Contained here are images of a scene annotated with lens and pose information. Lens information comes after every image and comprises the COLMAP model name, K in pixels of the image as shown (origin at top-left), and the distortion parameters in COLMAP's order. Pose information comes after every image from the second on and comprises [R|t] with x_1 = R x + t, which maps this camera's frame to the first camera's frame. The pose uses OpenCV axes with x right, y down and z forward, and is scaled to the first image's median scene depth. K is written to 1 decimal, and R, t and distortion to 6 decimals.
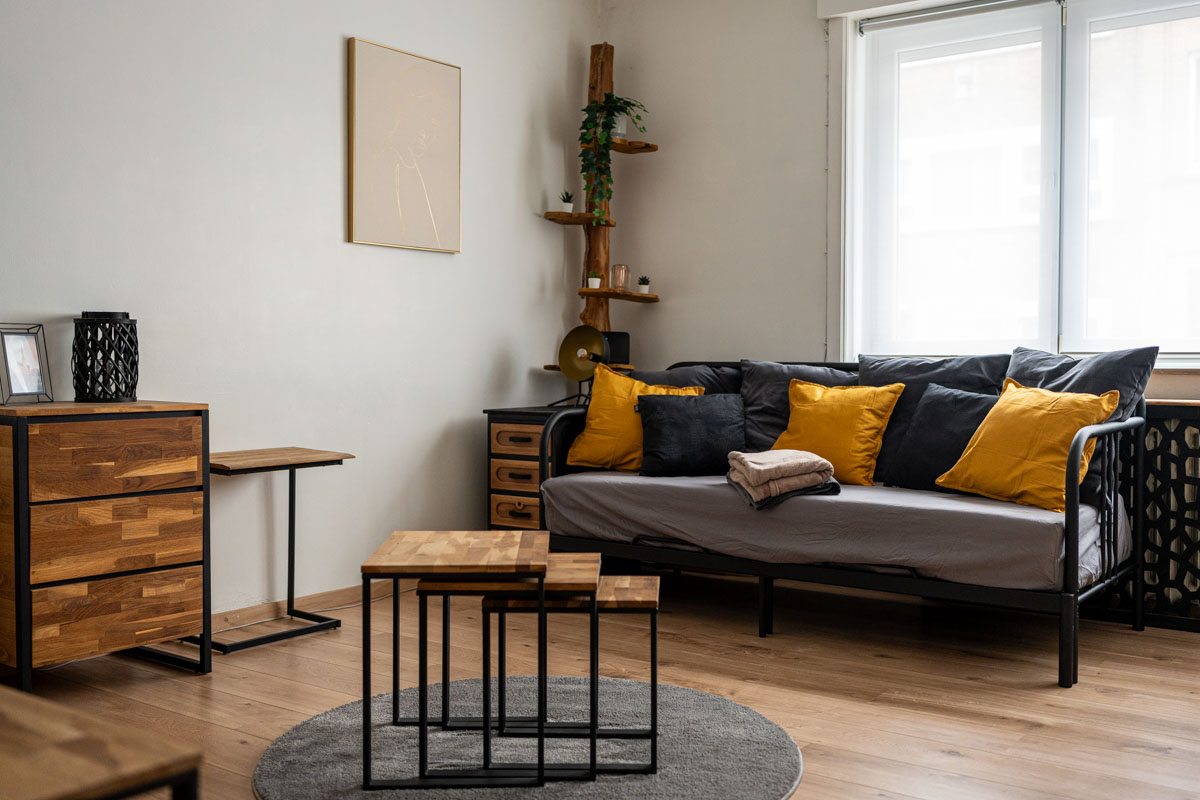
lens RADIAL K [[1153.5, 0, 606.5], [0, 1153.5, 399.7], [0, 0, 1]] dist [-0.018959, 0.000000]
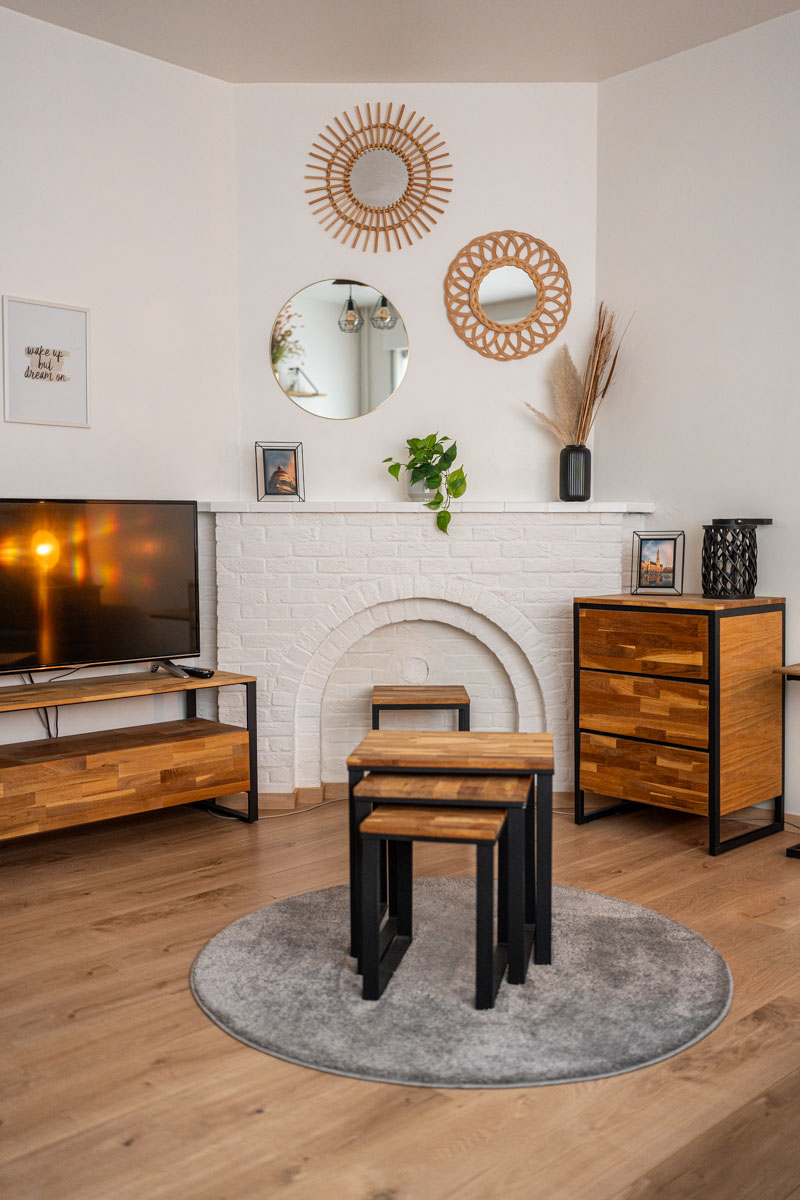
lens RADIAL K [[1153.5, 0, 403.9], [0, 1153.5, 597.1], [0, 0, 1]] dist [-0.018959, 0.000000]
pose [[-0.171912, 0.059224, -0.983330, 0.785134], [-0.024473, 0.997626, 0.064363, -0.068023], [0.984808, 0.035130, -0.170055, 0.937829]]
